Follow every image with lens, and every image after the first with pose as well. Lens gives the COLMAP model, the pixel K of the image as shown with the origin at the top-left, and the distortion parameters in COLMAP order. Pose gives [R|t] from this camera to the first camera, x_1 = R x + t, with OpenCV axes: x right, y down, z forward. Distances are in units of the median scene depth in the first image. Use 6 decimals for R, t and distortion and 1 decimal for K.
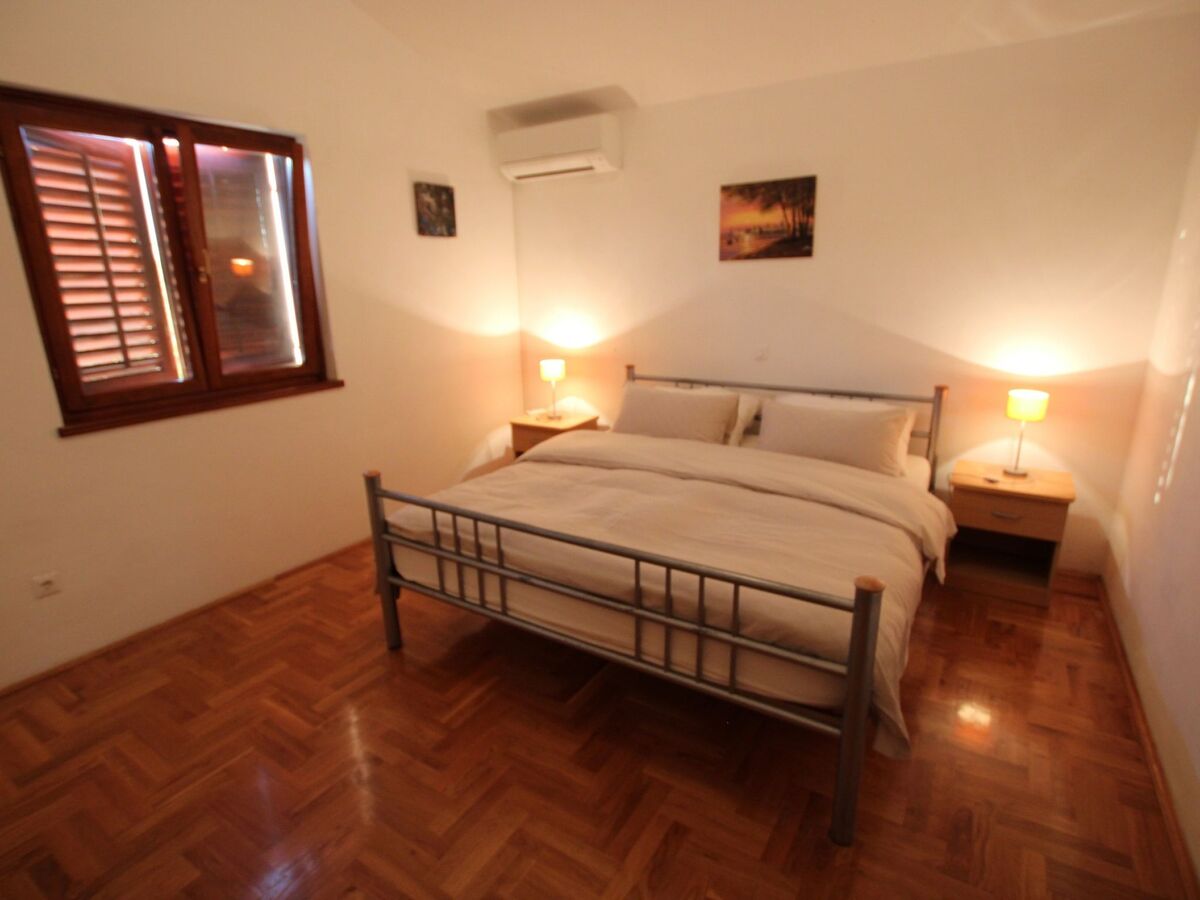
lens RADIAL K [[632.3, 0, 600.0], [0, 632.3, 450.0], [0, 0, 1]] dist [-0.013011, -0.000050]
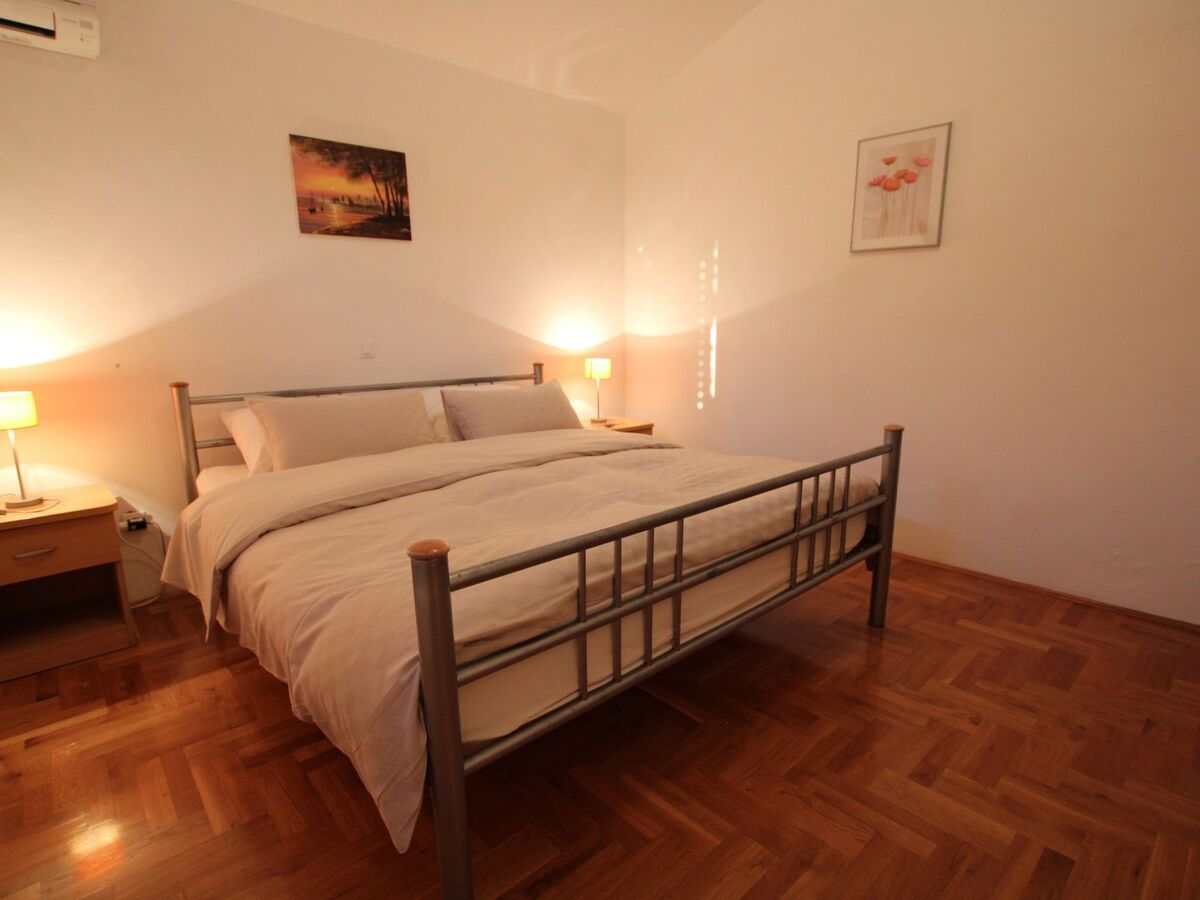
lens RADIAL K [[632.3, 0, 600.0], [0, 632.3, 450.0], [0, 0, 1]] dist [-0.013011, -0.000050]
pose [[0.263430, -0.168774, 0.949800, -0.574639], [0.259278, 0.960735, 0.098805, -0.032311], [-0.929182, 0.220234, 0.296846, 0.584394]]
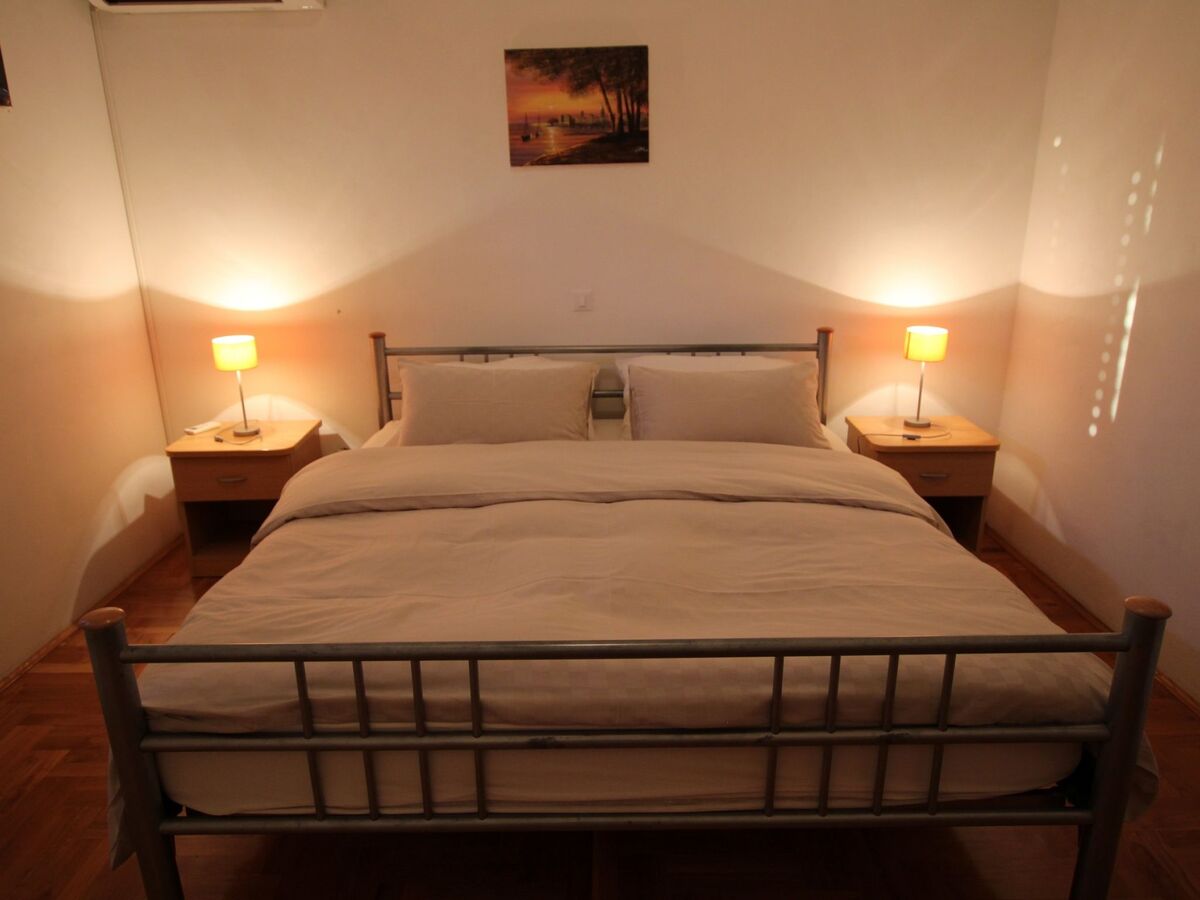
lens RADIAL K [[846.9, 0, 600.0], [0, 846.9, 450.0], [0, 0, 1]] dist [-0.003714, -0.000710]
pose [[0.843989, -0.149946, 0.514975, -0.278051], [0.138473, 0.988493, 0.060879, -0.054098], [-0.518178, 0.019929, 0.855041, 0.233385]]
